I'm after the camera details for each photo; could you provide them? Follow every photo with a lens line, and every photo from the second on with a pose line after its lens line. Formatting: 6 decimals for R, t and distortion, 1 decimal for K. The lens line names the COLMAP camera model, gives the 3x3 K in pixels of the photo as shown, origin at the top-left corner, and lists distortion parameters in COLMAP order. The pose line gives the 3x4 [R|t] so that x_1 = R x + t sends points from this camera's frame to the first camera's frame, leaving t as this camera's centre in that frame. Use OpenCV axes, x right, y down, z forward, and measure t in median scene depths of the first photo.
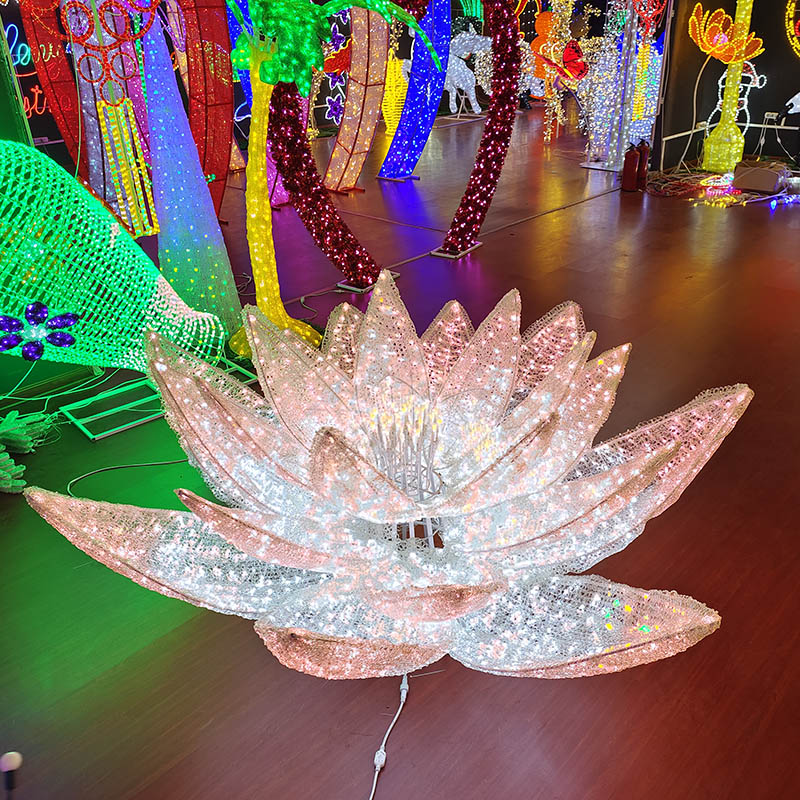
lens RADIAL K [[829.6, 0, 400.0], [0, 829.6, 400.0], [0, 0, 1]] dist [0.018517, -0.033347]
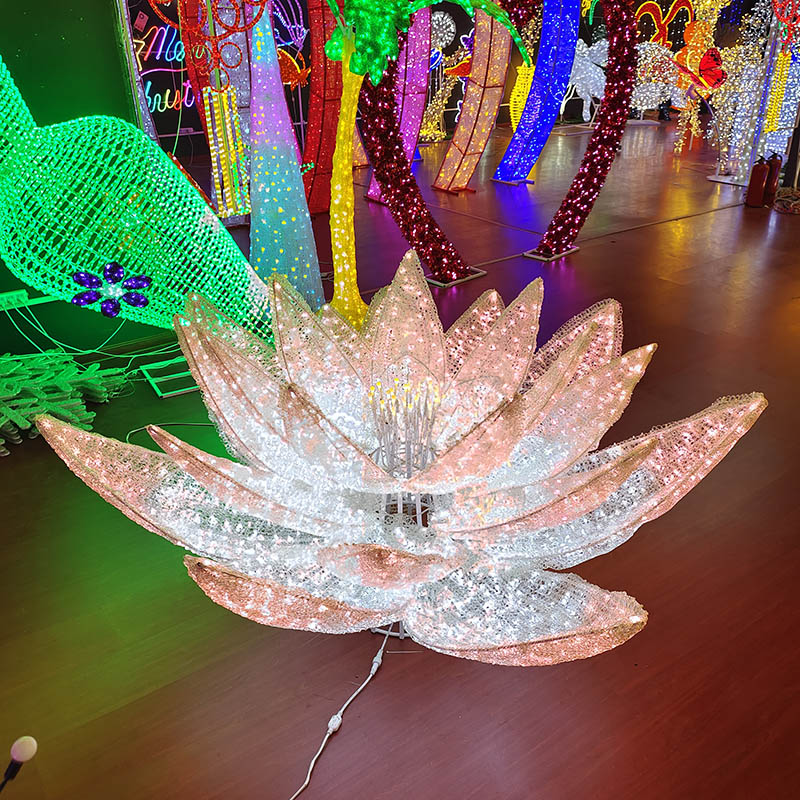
lens RADIAL K [[829.6, 0, 400.0], [0, 829.6, 400.0], [0, 0, 1]] dist [0.018517, -0.033347]
pose [[0.974228, 0.102800, -0.200780, 0.143471], [-0.107109, 0.994190, -0.010687, 0.028607], [0.198514, 0.031917, 0.979578, 0.007832]]
